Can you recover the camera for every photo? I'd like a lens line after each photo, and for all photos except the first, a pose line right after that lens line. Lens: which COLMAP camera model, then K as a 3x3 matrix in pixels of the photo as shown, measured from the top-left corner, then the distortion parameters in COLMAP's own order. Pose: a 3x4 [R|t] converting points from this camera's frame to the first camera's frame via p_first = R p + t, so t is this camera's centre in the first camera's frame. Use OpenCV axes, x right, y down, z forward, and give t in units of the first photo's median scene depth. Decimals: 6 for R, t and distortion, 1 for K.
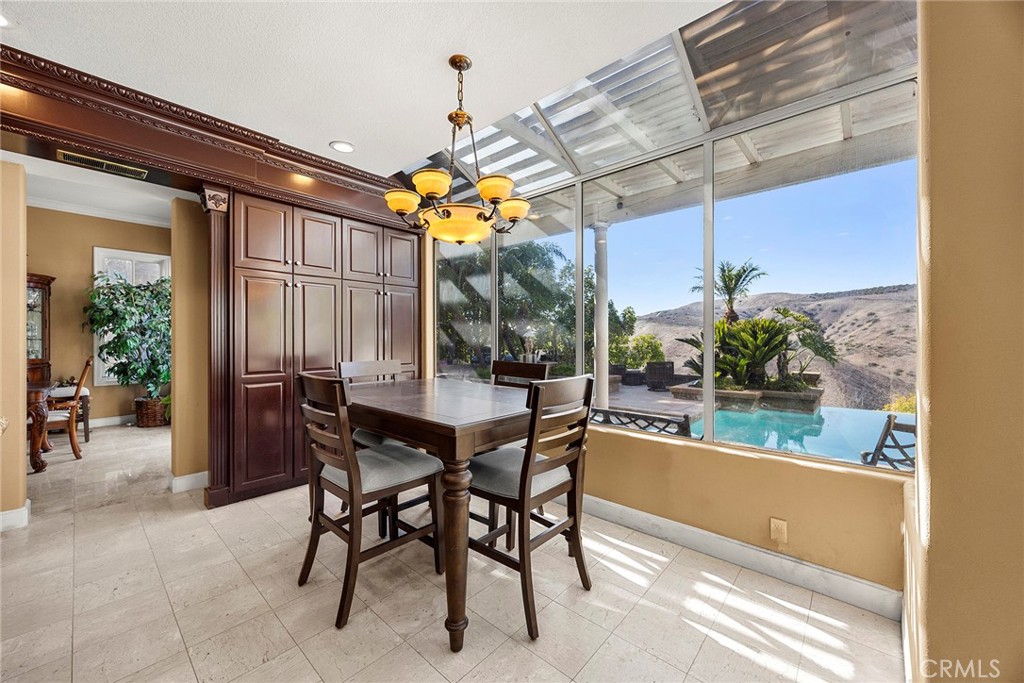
lens RADIAL K [[388.8, 0, 511.0], [0, 388.8, 340.0], [0, 0, 1]] dist [0.000669, 0.000038]
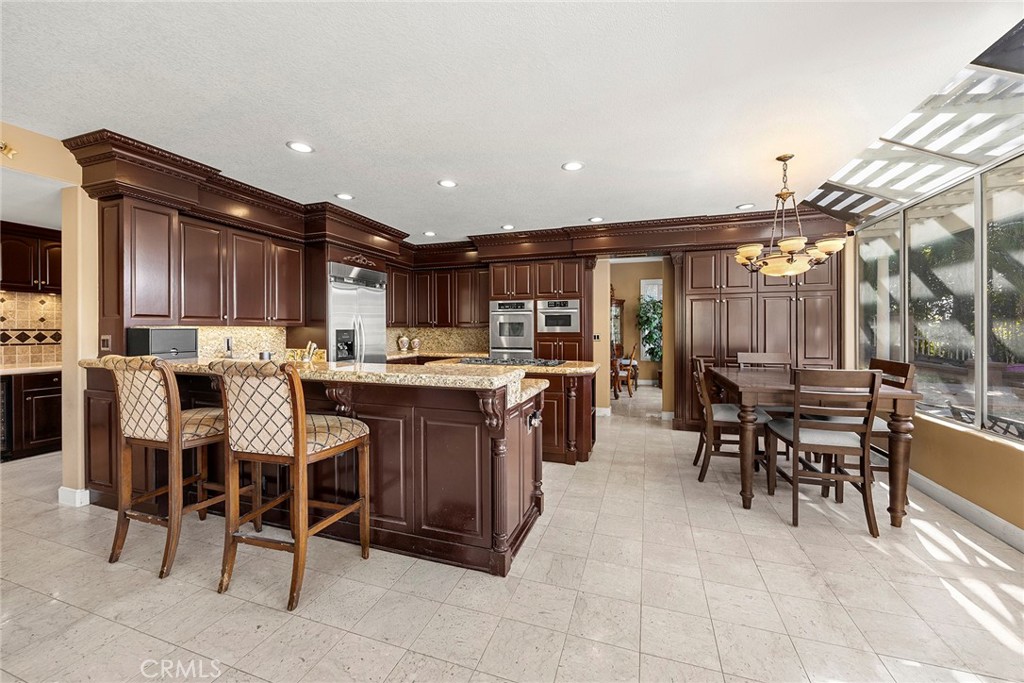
lens RADIAL K [[399.1, 0, 507.8], [0, 399.1, 332.4], [0, 0, 1]] dist [0.000095, 0.000021]
pose [[0.385315, 0.003280, -0.922779, 0.513458], [0.002466, 0.999986, 0.004584, -0.024845], [0.922782, -0.004041, 0.385302, -0.342580]]
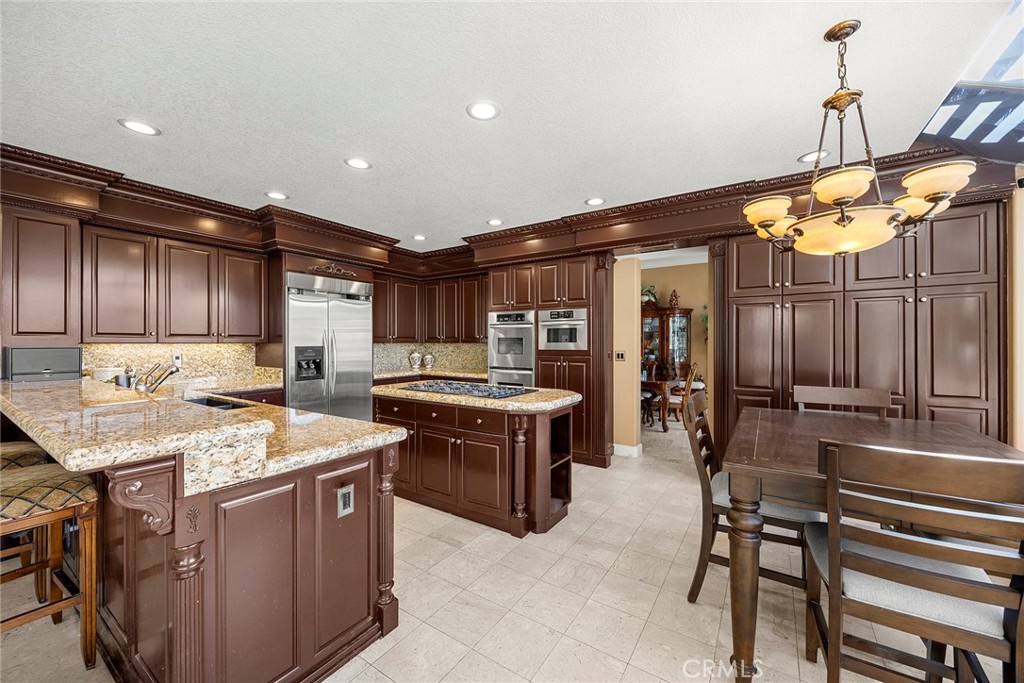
lens RADIAL K [[389.0, 0, 512.6], [0, 389.0, 344.3], [0, 0, 1]] dist [0.000649, -0.000132]
pose [[0.147204, 0.002528, -0.989103, 0.327467], [0.000765, 0.999996, 0.002670, -0.038815], [0.989106, -0.001150, 0.147202, 0.120867]]
